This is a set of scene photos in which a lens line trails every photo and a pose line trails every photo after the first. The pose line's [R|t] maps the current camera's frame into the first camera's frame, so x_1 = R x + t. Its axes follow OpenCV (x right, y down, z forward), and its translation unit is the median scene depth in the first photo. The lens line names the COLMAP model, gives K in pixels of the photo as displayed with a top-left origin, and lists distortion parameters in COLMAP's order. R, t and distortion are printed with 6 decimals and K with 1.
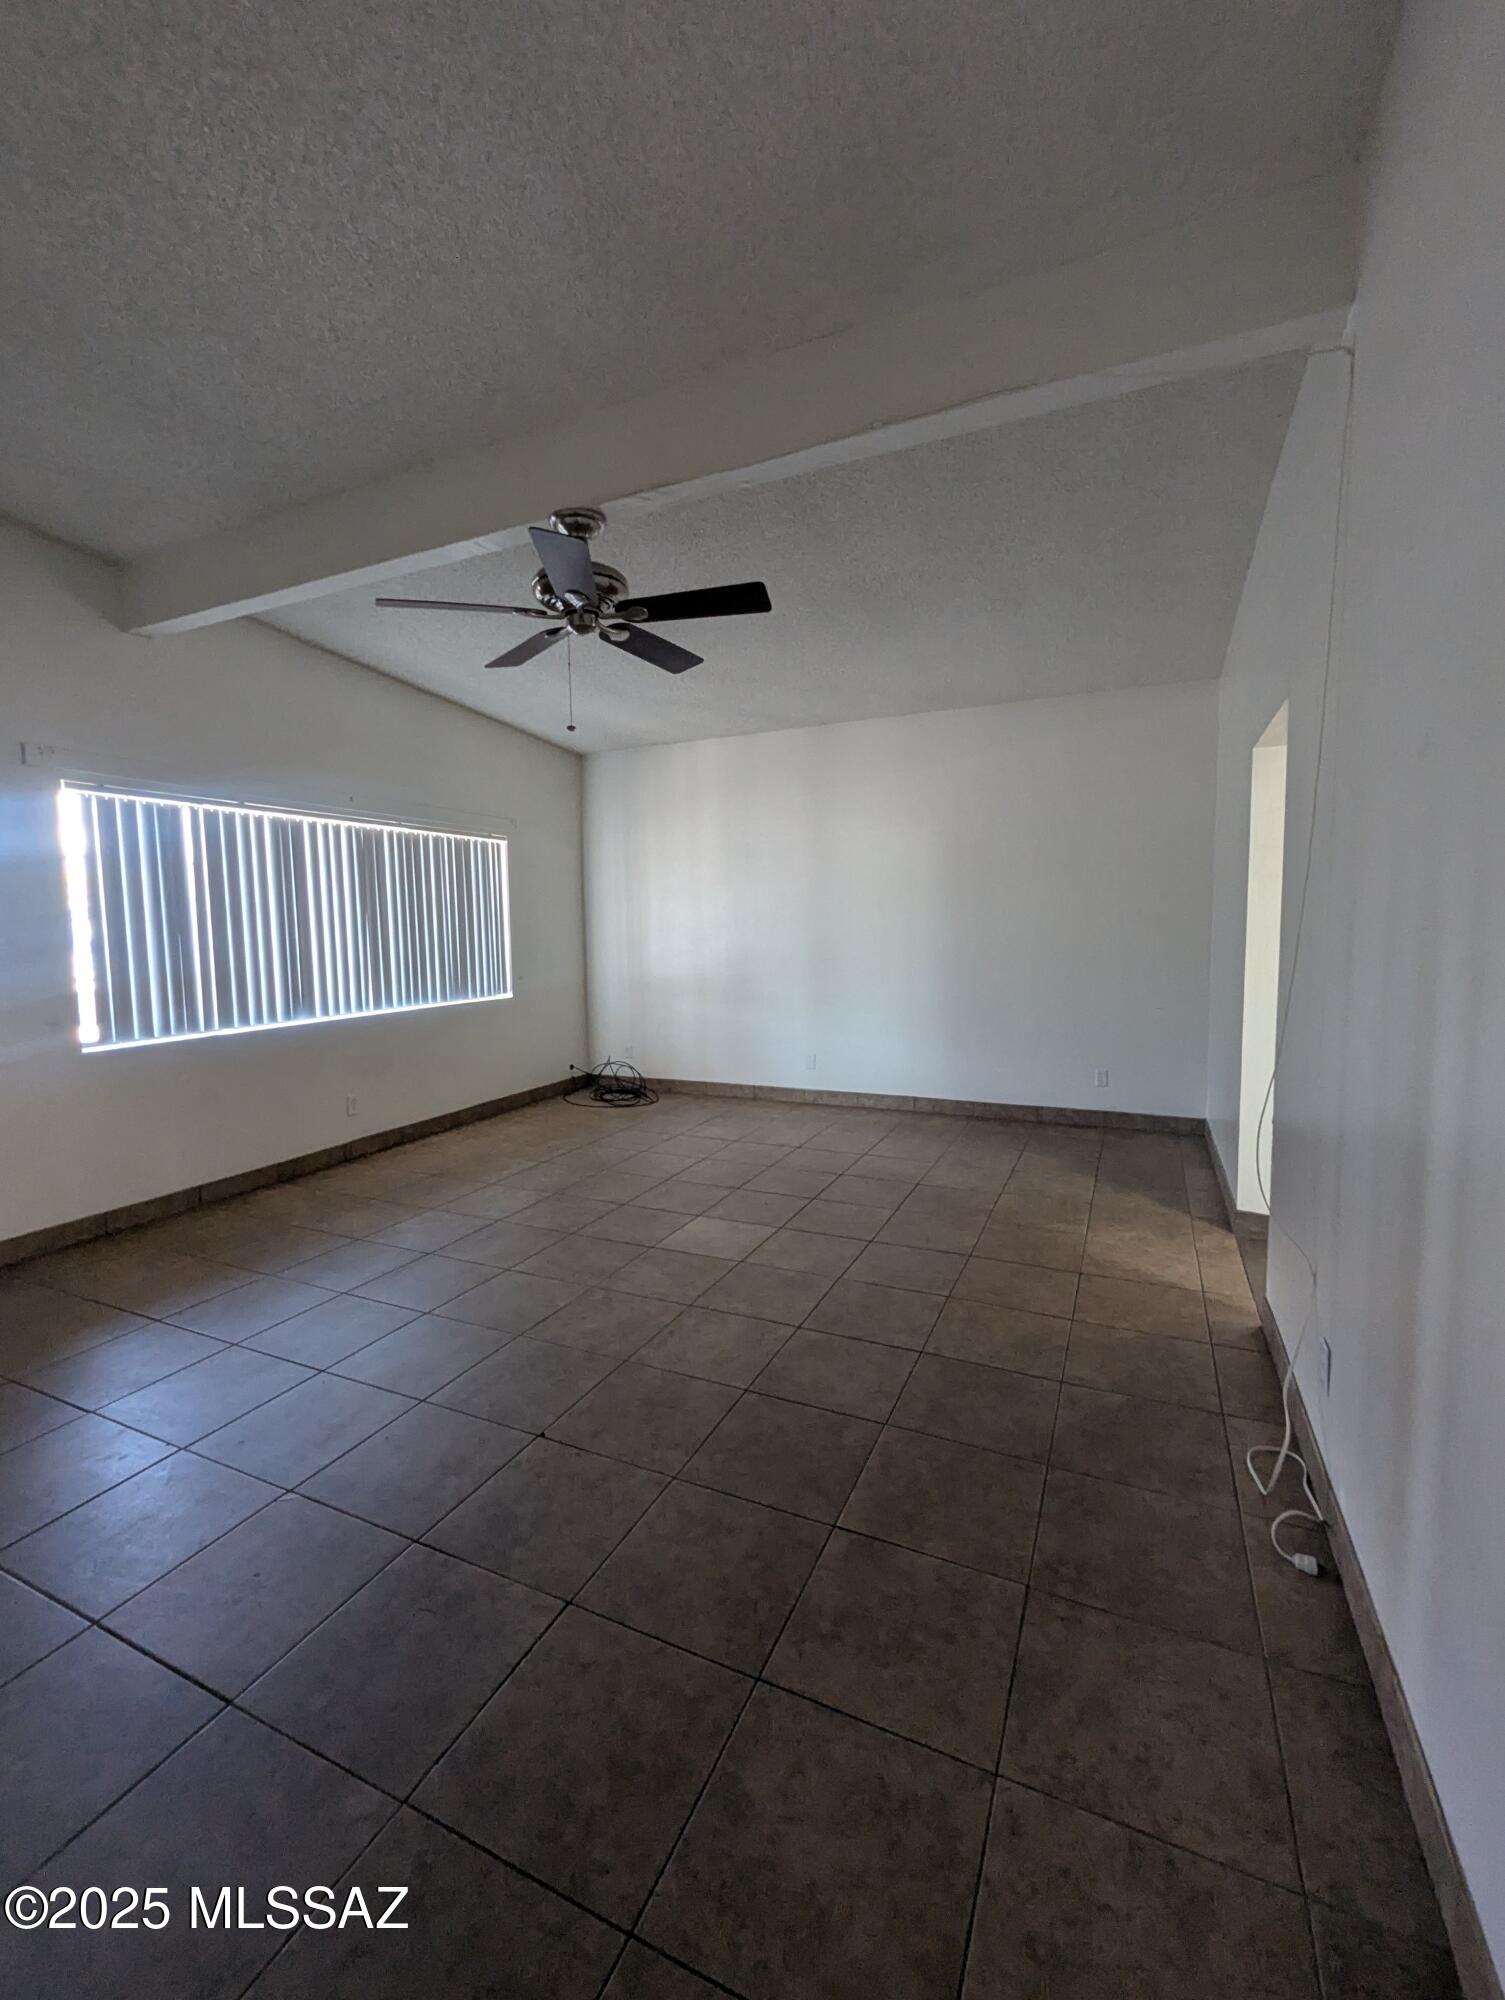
lens RADIAL K [[834.7, 0, 753.7], [0, 834.7, 999.0], [0, 0, 1]] dist [-0.001732, -0.000168]
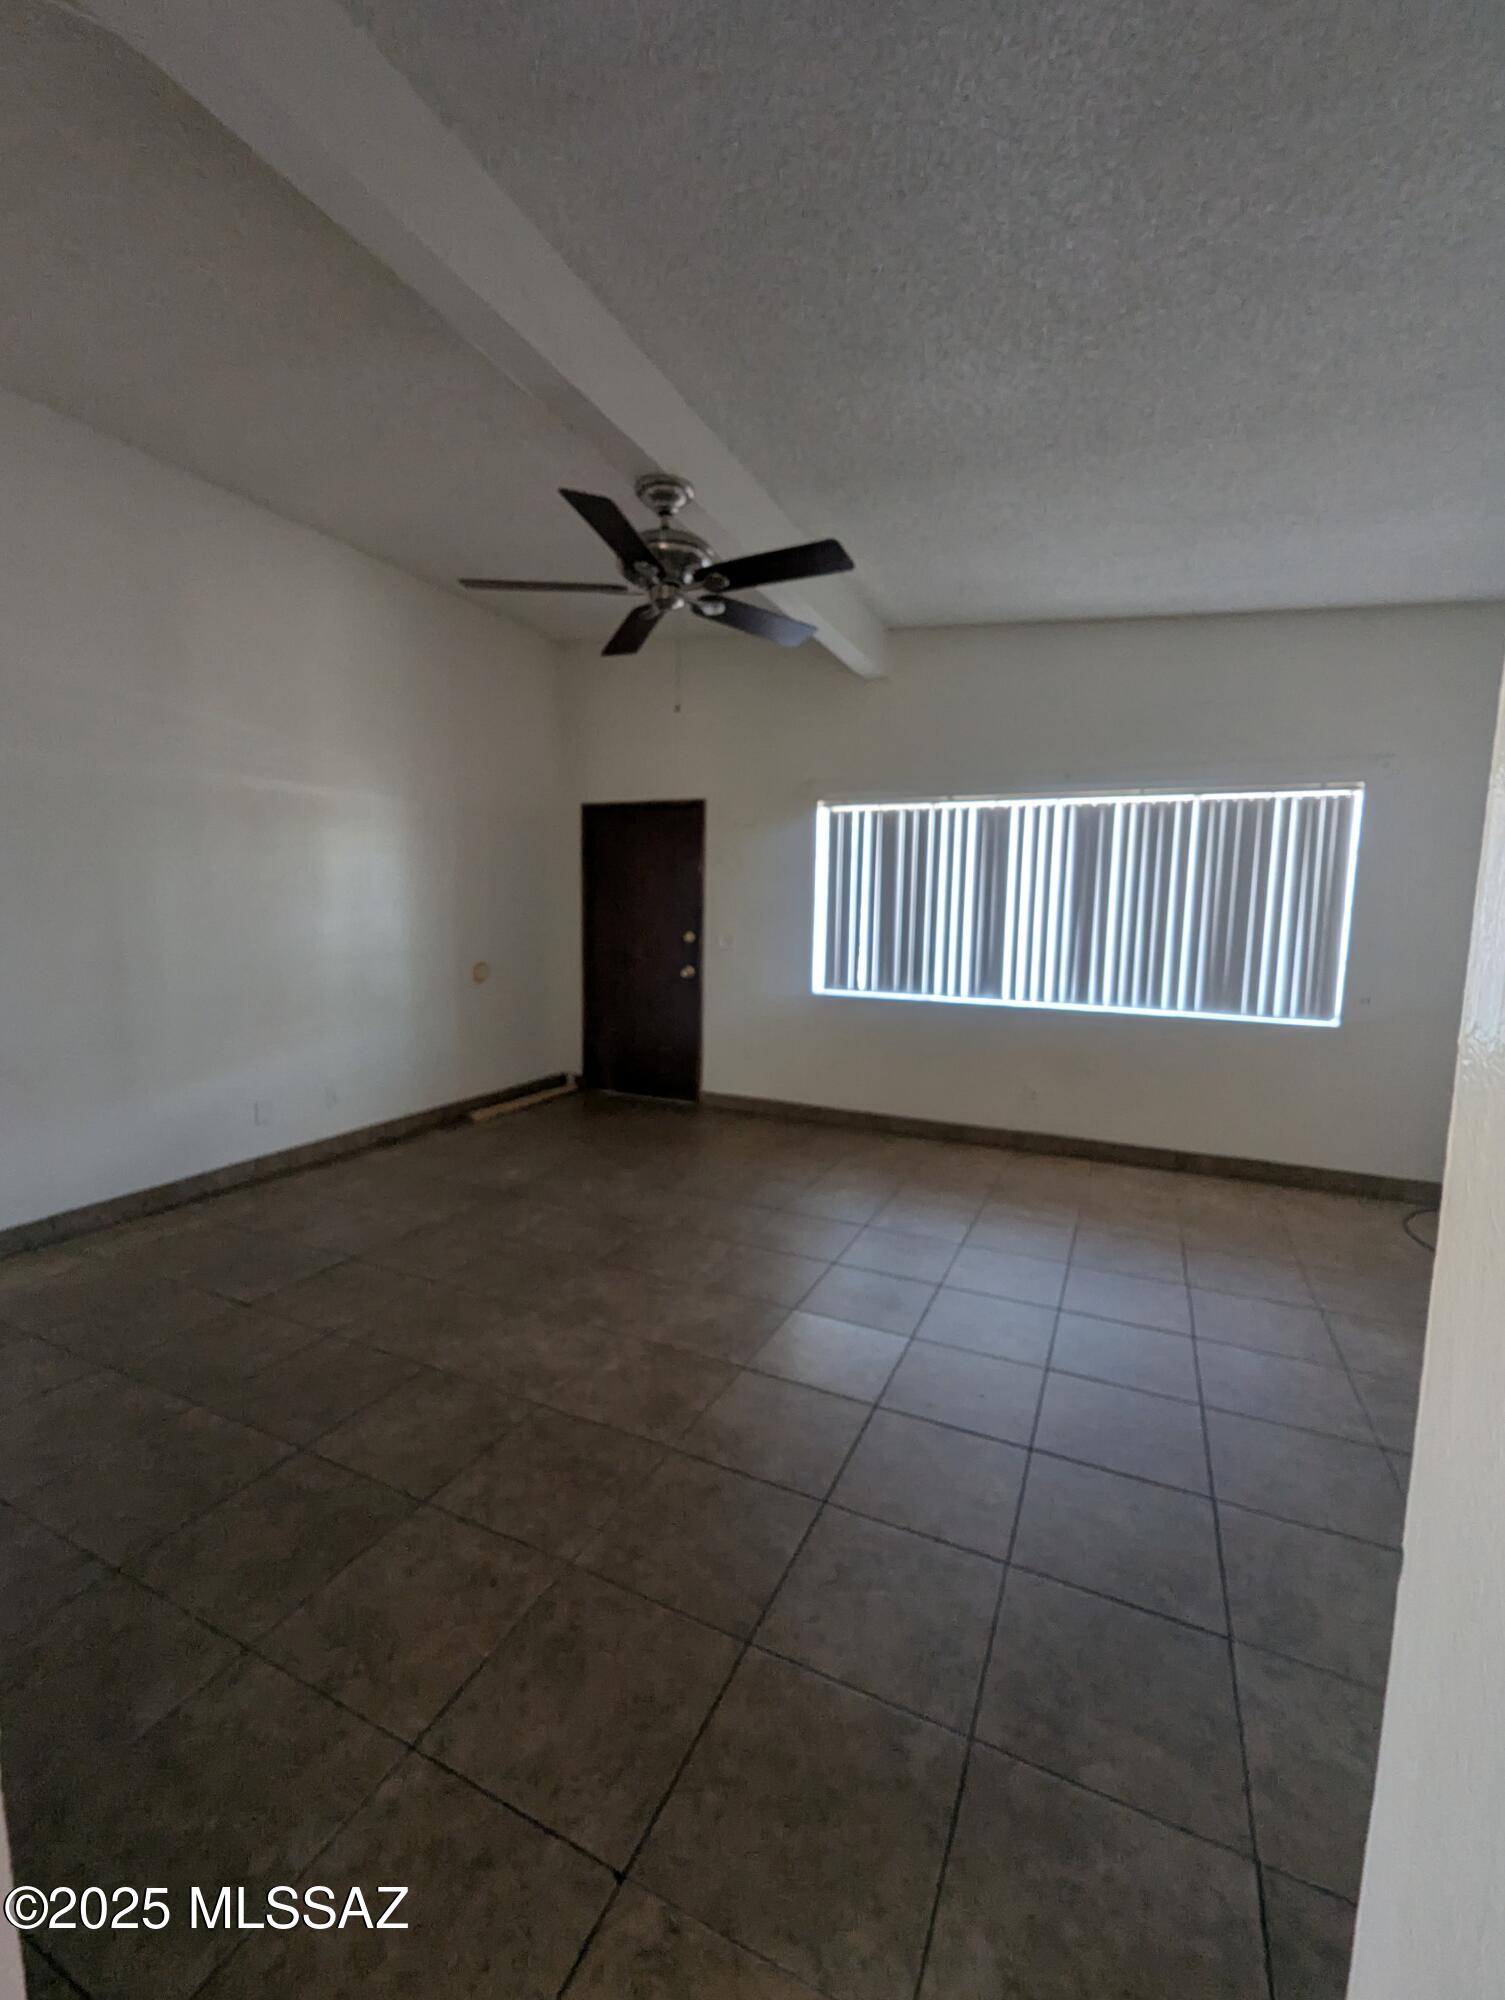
lens RADIAL K [[834.7, 0, 756.7], [0, 834.7, 992.6], [0, 0, 1]] dist [-0.001732, -0.000168]
pose [[-0.005038, 0.120091, -0.992750, 0.512653], [-0.109606, 0.986715, 0.119917, -0.079141], [0.993962, 0.109415, 0.008191, 0.729004]]
